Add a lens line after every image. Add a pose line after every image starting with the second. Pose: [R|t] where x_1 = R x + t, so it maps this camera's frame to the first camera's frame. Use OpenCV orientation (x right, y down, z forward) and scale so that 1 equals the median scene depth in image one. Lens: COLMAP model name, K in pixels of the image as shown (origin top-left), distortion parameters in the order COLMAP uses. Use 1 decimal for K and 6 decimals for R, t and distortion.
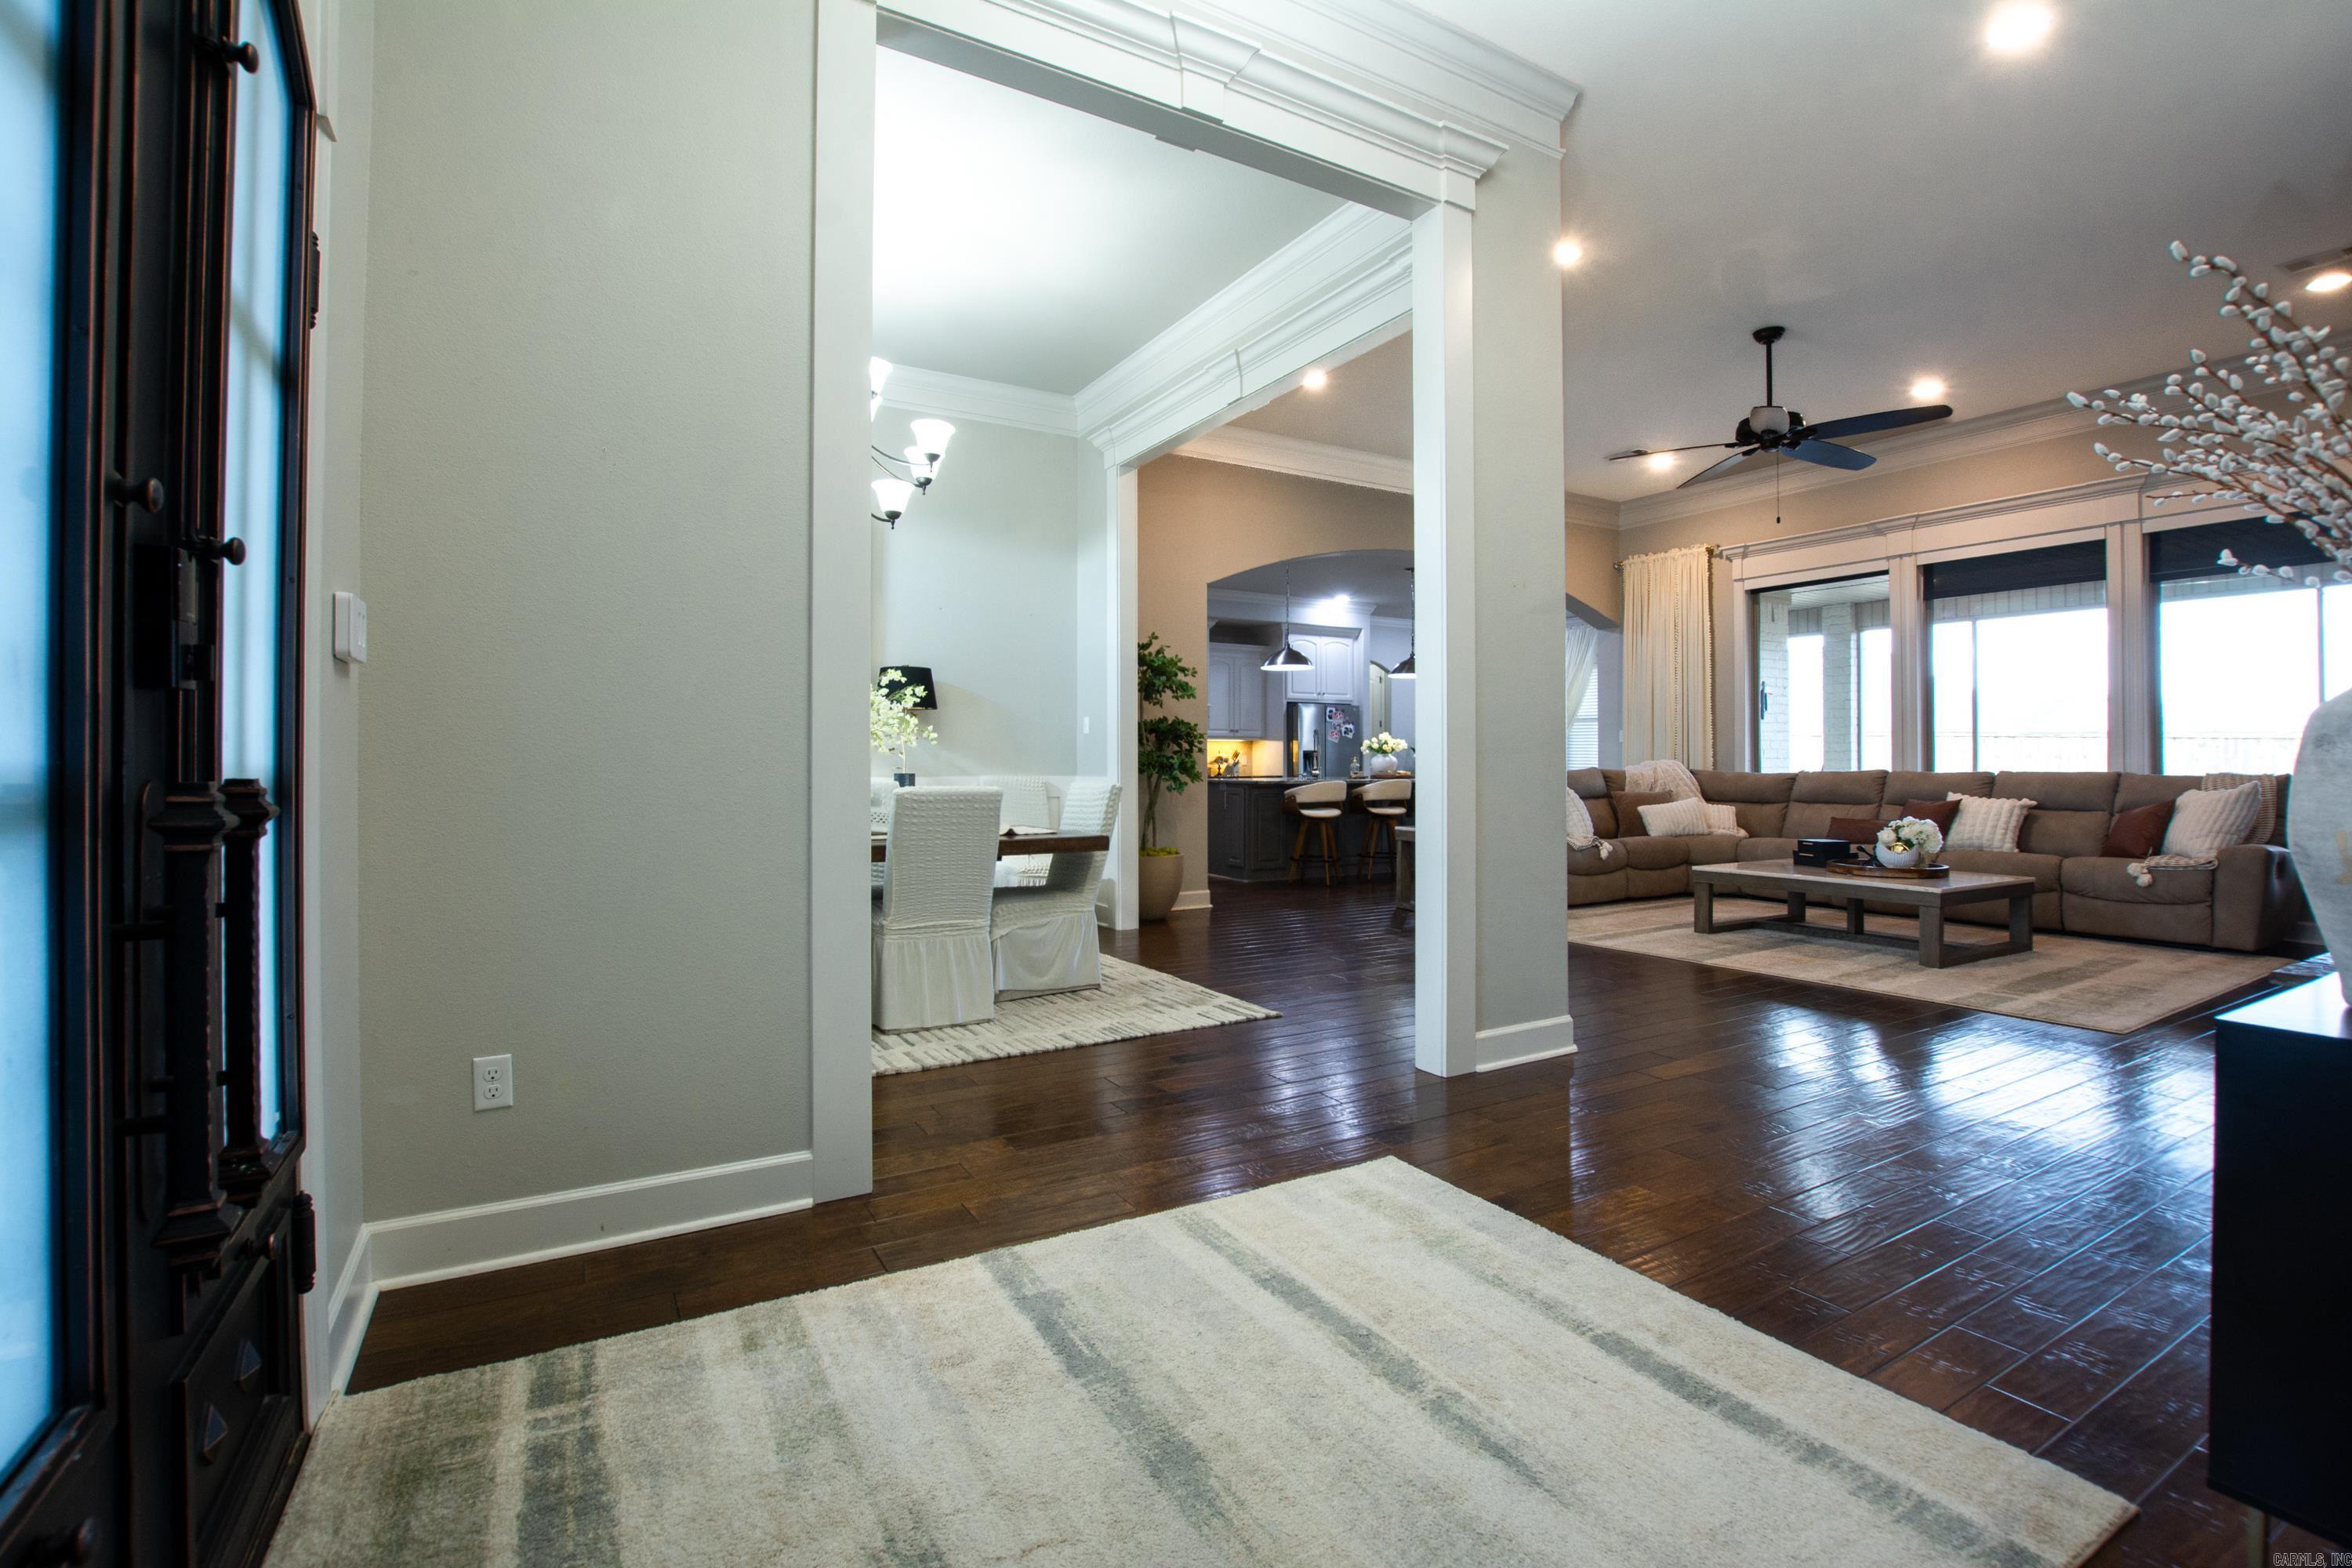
lens RADIAL K [[1056.9, 0, 1156.2], [0, 1056.9, 773.8], [0, 0, 1]] dist [-0.041370, -0.000015]
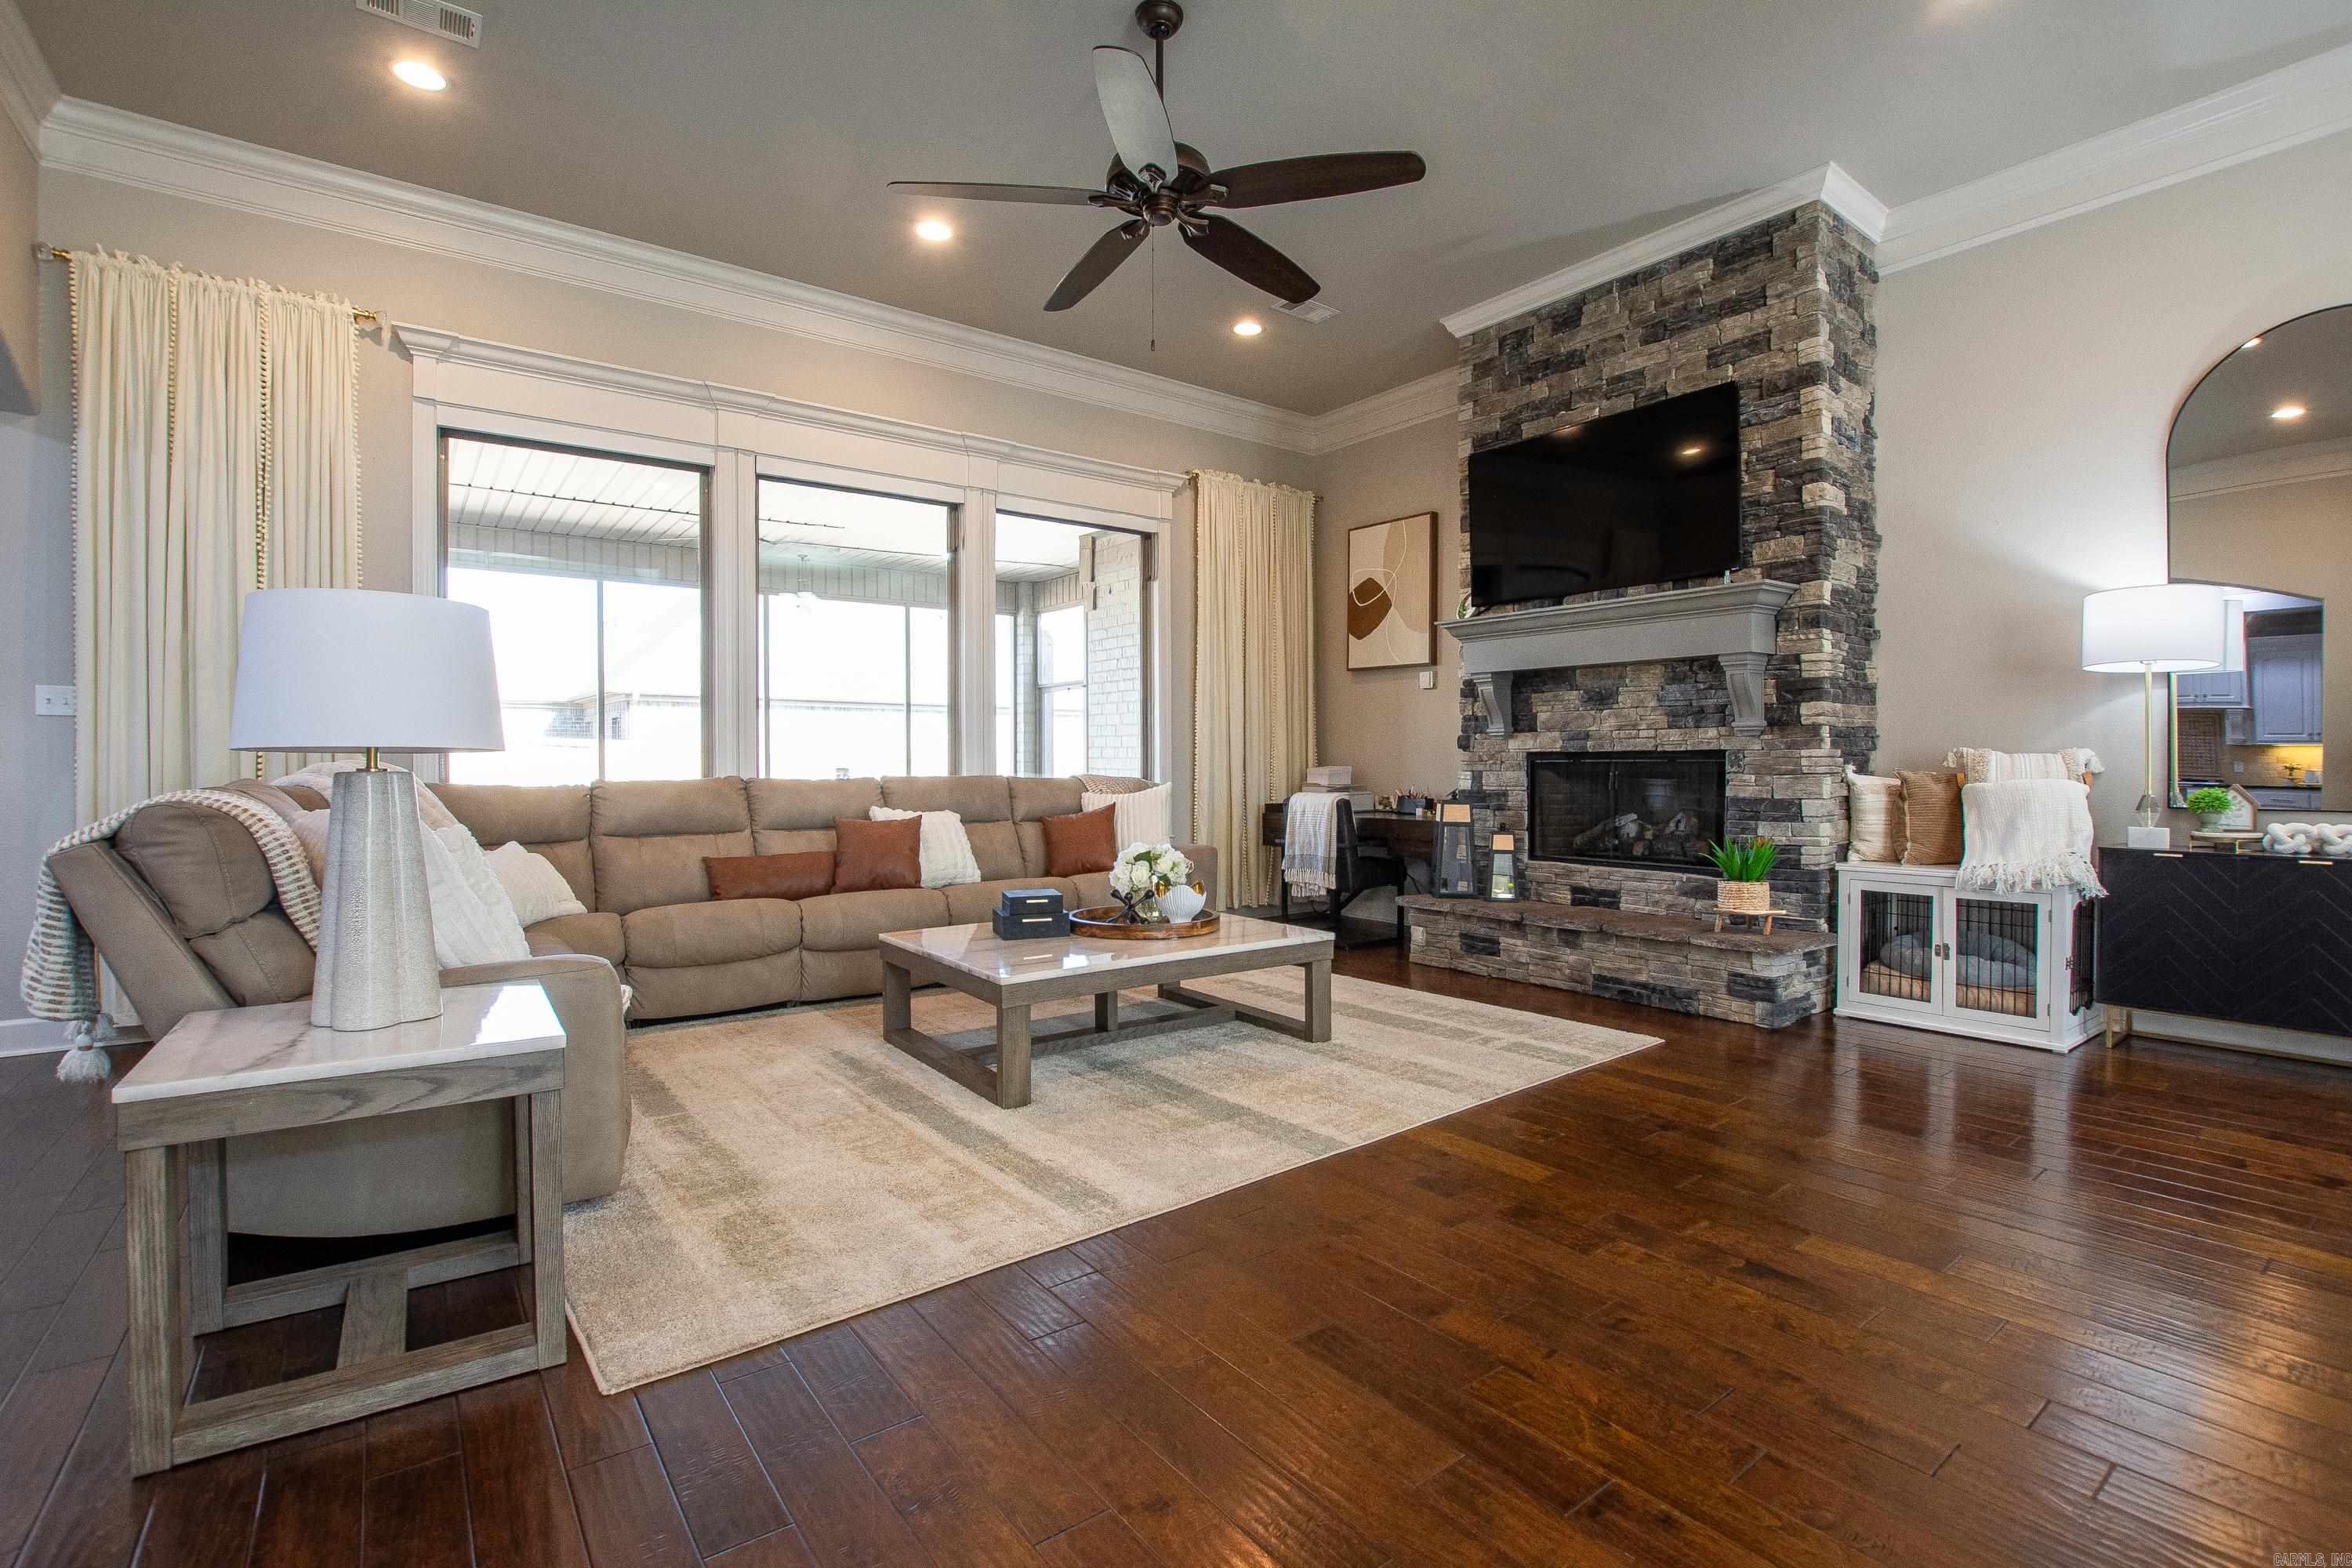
lens RADIAL K [[1056.9, 0, 1156.2], [0, 1056.9, 773.8], [0, 0, 1]] dist [-0.041370, -0.000015]
pose [[-0.110856, -0.003402, 0.993831, 0.033486], [0.004509, 0.999982, 0.003926, -0.007732], [-0.993826, 0.004916, -0.110838, 0.801427]]
